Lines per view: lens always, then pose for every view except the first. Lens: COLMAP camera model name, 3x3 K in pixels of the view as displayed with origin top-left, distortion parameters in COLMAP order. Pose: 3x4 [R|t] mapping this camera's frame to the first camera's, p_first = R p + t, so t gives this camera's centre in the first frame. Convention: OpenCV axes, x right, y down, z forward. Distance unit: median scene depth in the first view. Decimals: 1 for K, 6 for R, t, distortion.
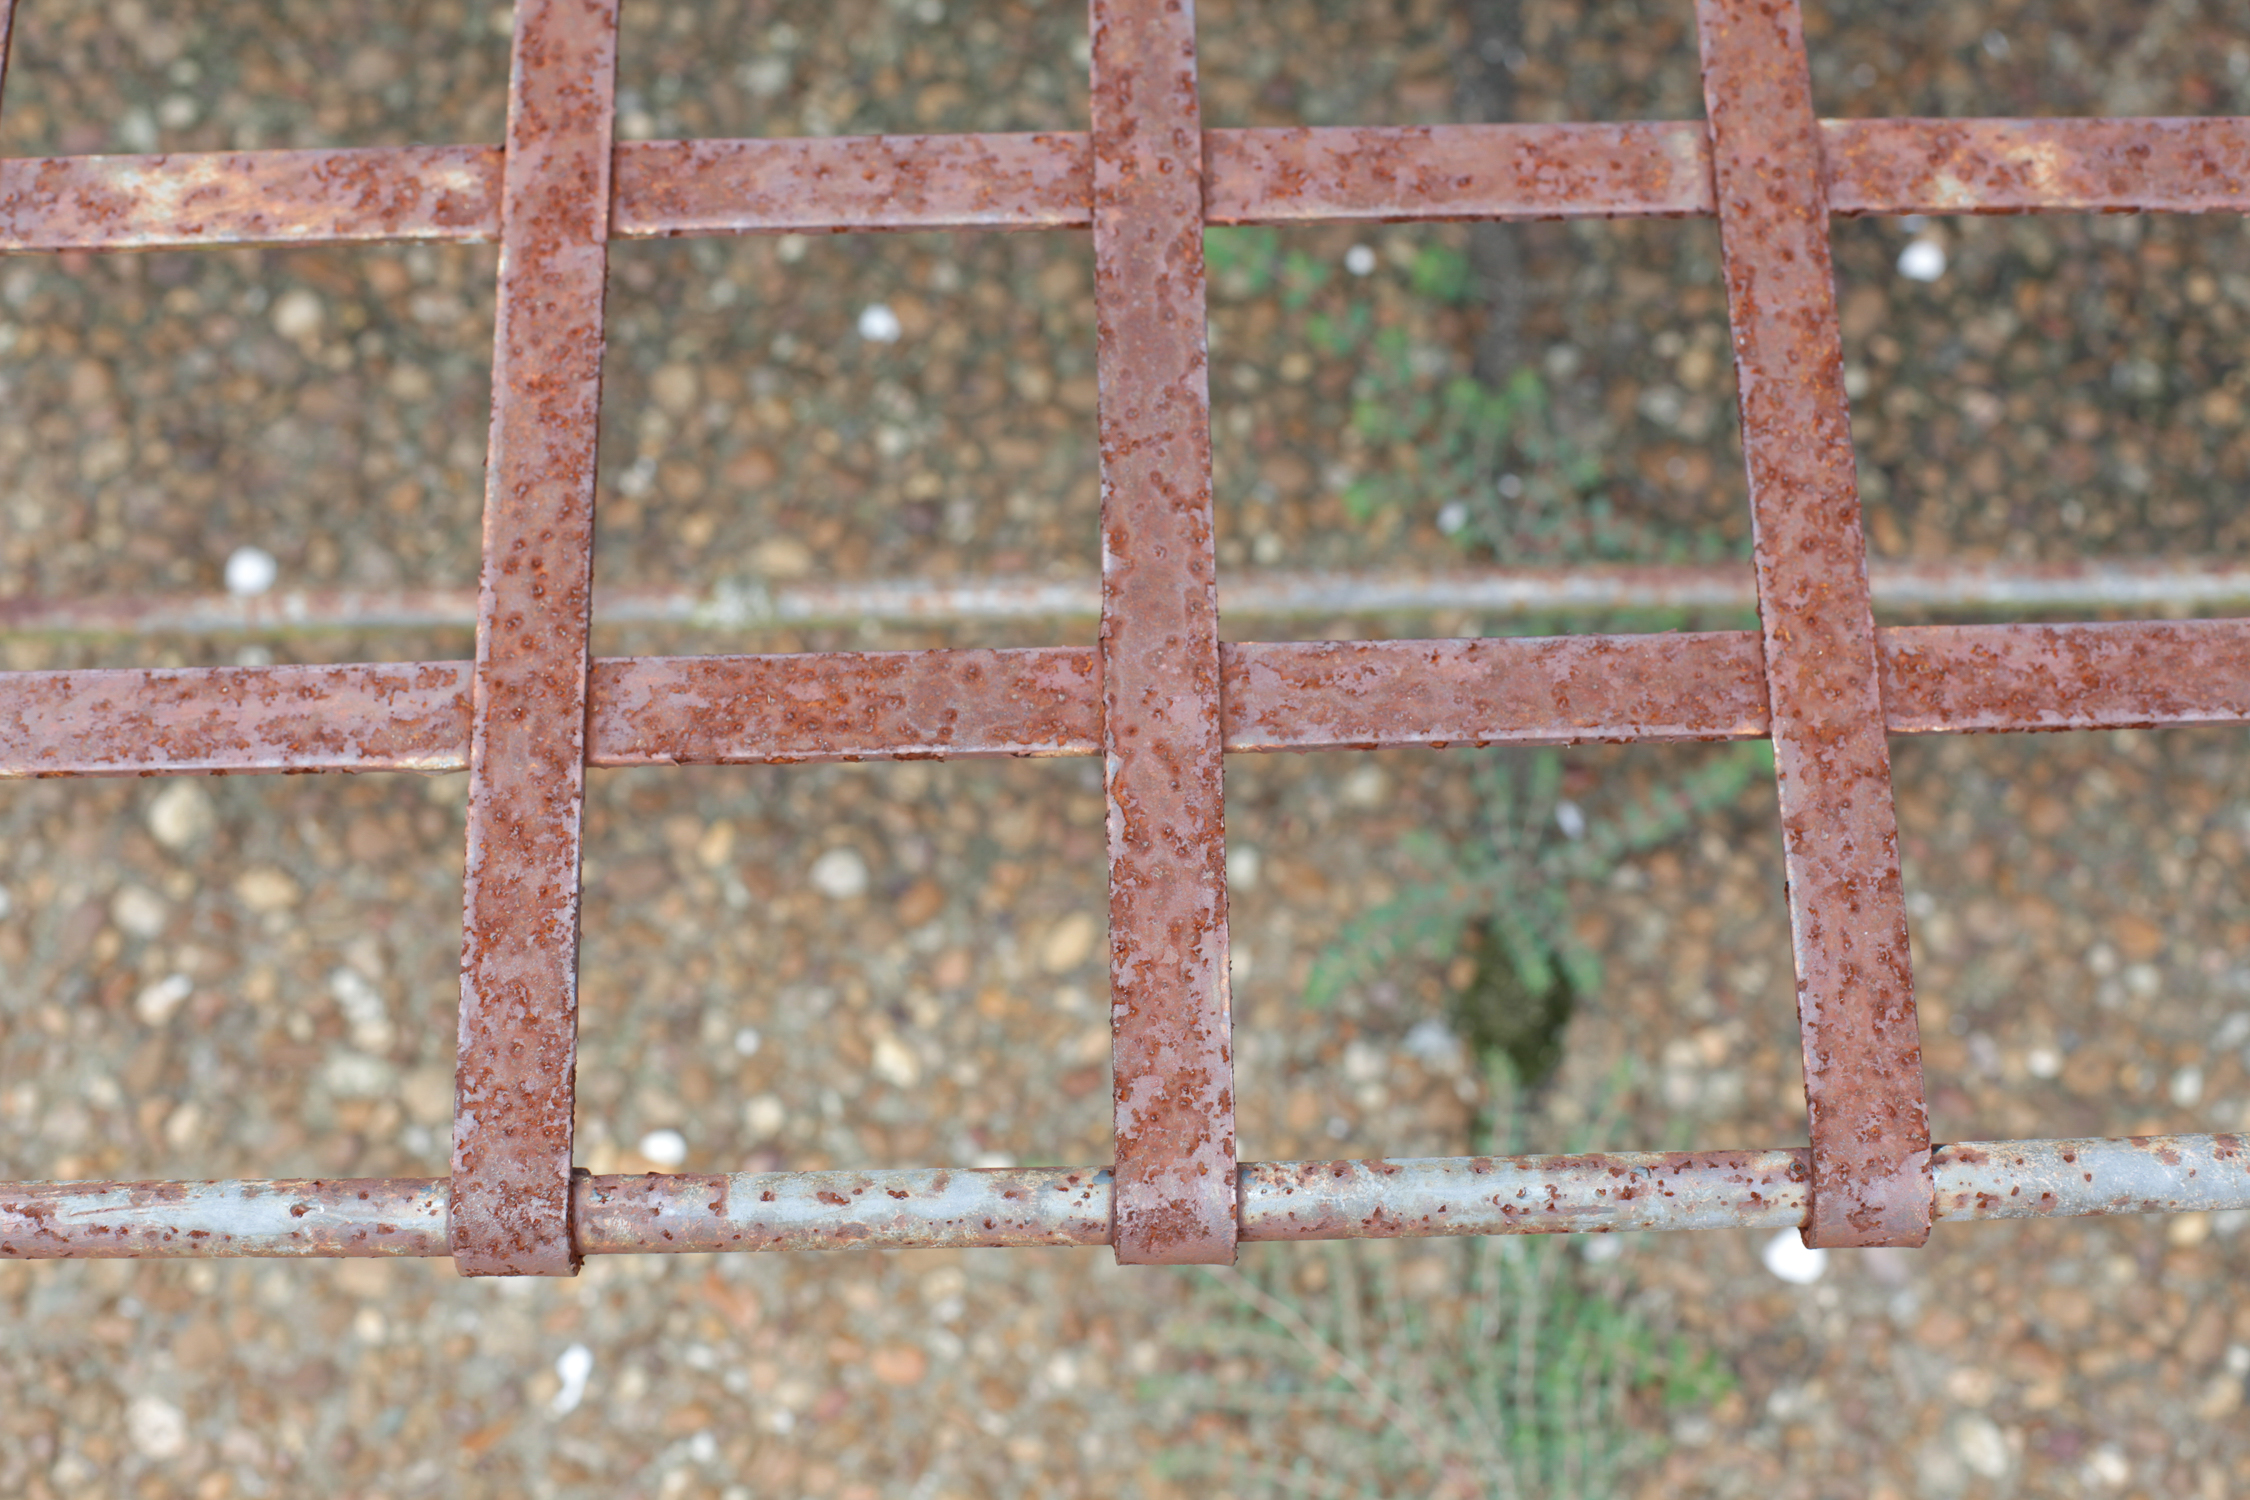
lens RADIAL K [[3437.1, 0, 1125.0], [0, 3437.1, 750.0], [0, 0, 1]] dist [-0.141089, -0.034258]
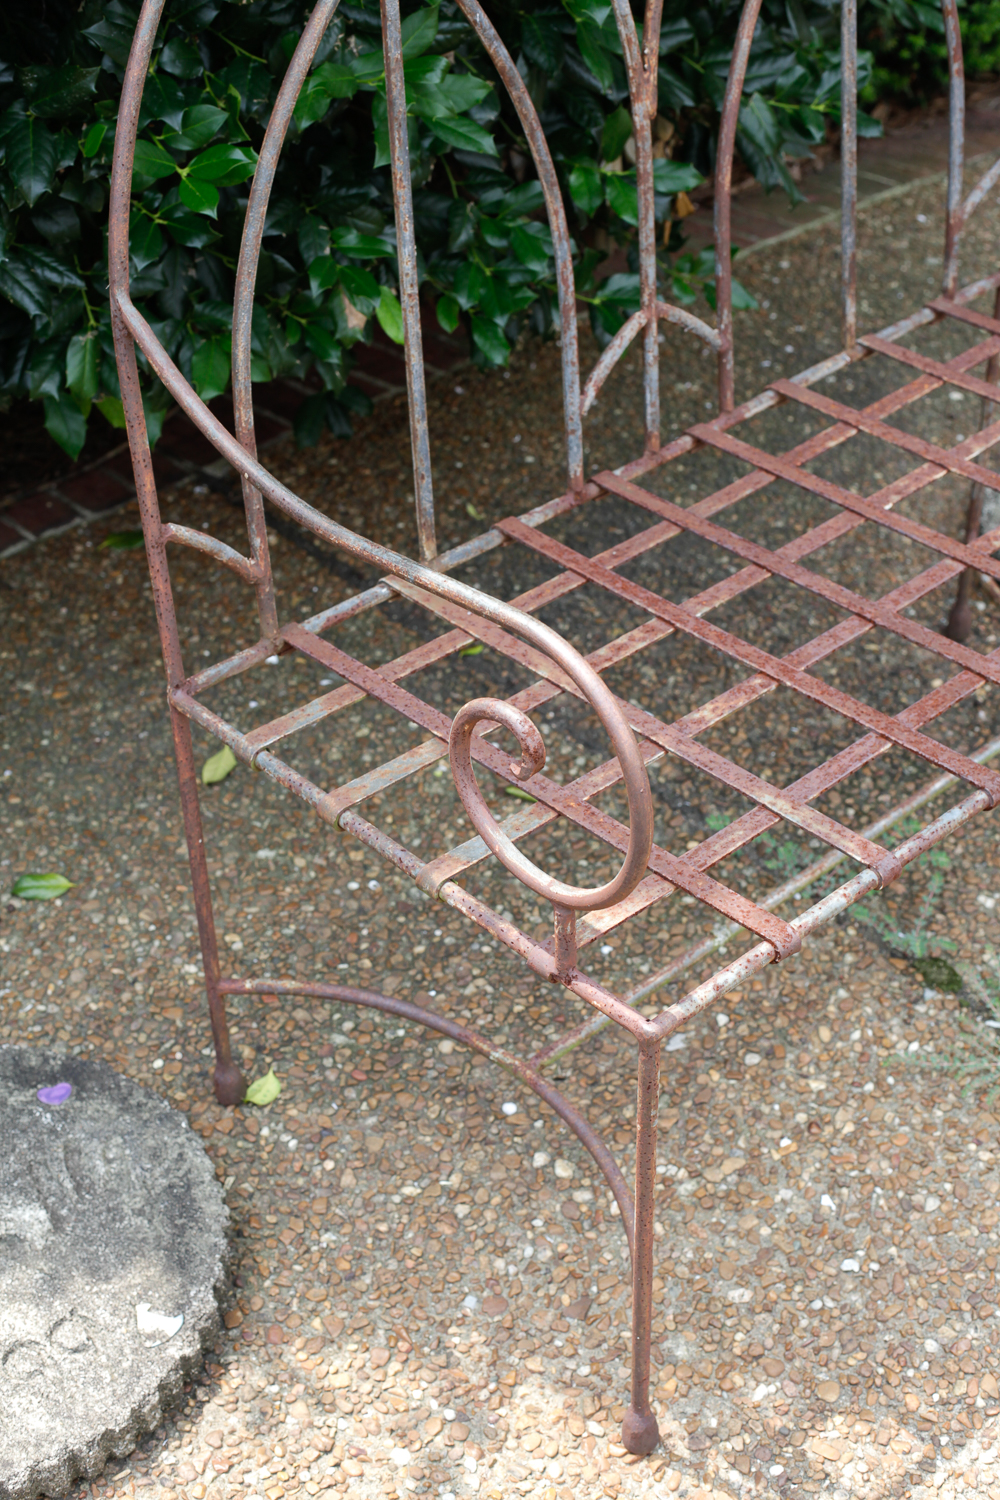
lens RADIAL K [[2291.4, 0, 500.0], [0, 2291.4, 750.0], [0, 0, 1]] dist [-0.141089, -0.034258]
pose [[0.741366, -0.408919, 0.532129, -1.150540], [0.627536, 0.703439, -0.333724, 0.358765], [-0.237855, 0.581342, 0.778117, -0.584716]]
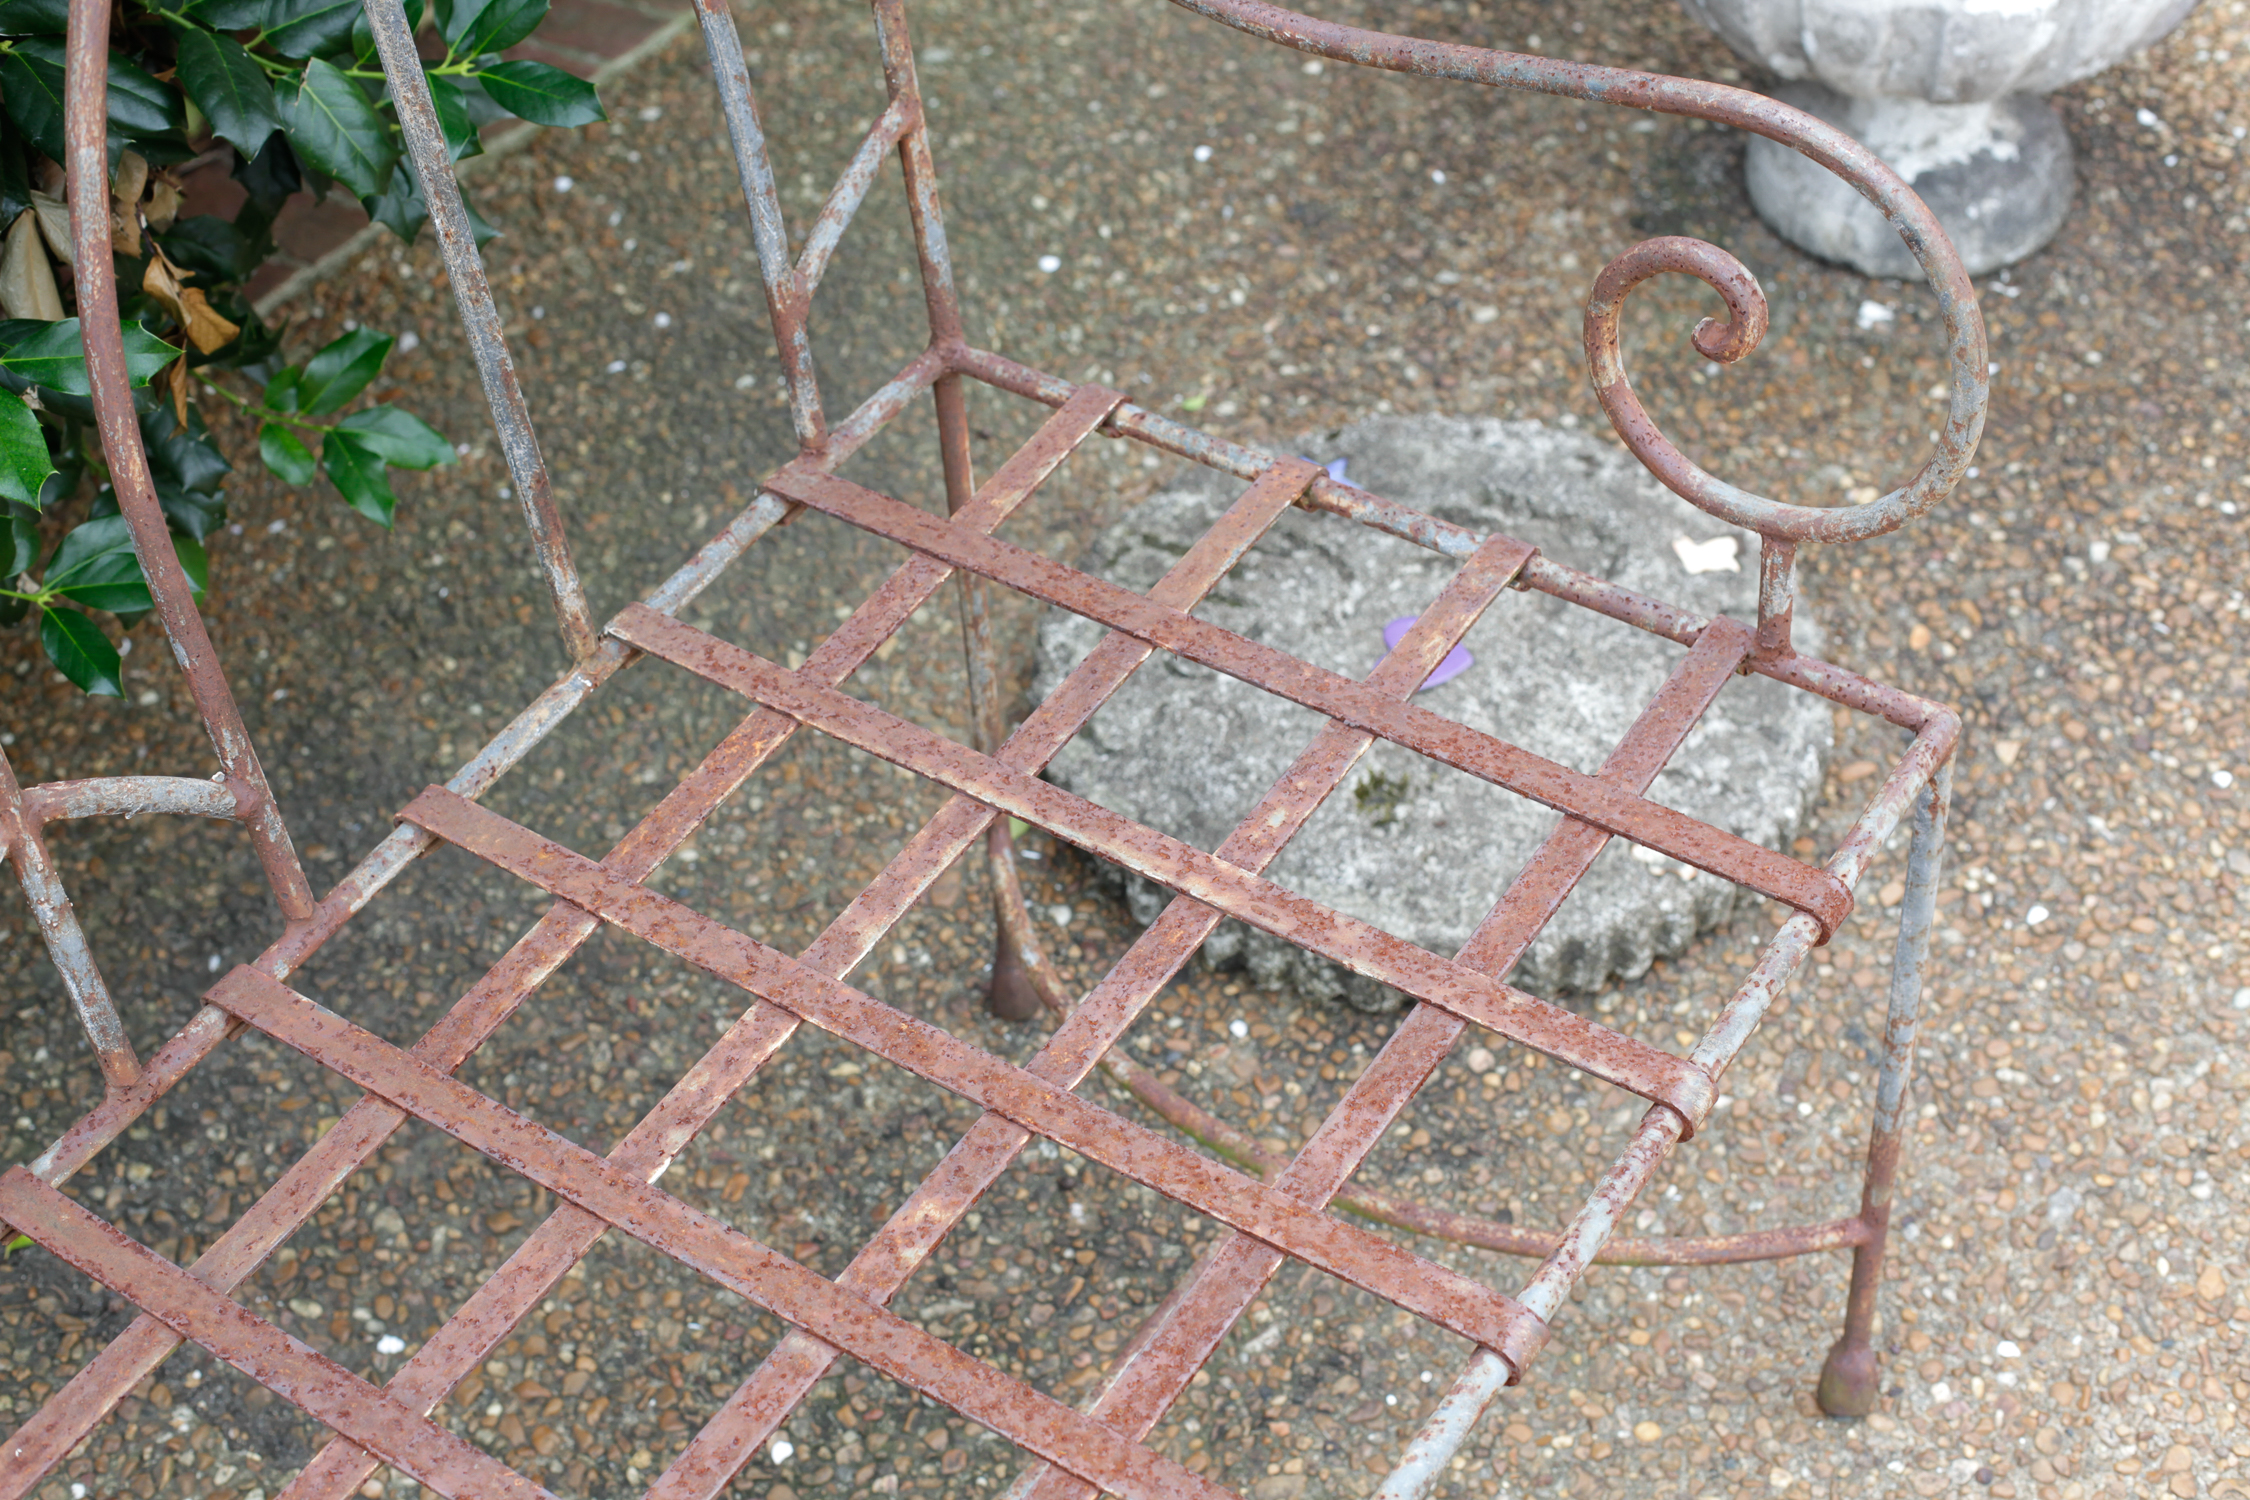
lens RADIAL K [[3437.1, 0, 1125.0], [0, 3437.1, 750.0], [0, 0, 1]] dist [-0.141089, -0.034258]
pose [[0.581114, -0.581296, 0.569562, -0.364881], [0.777882, 0.602431, -0.178817, 0.055547], [-0.239176, 0.546965, 0.802261, -0.404764]]
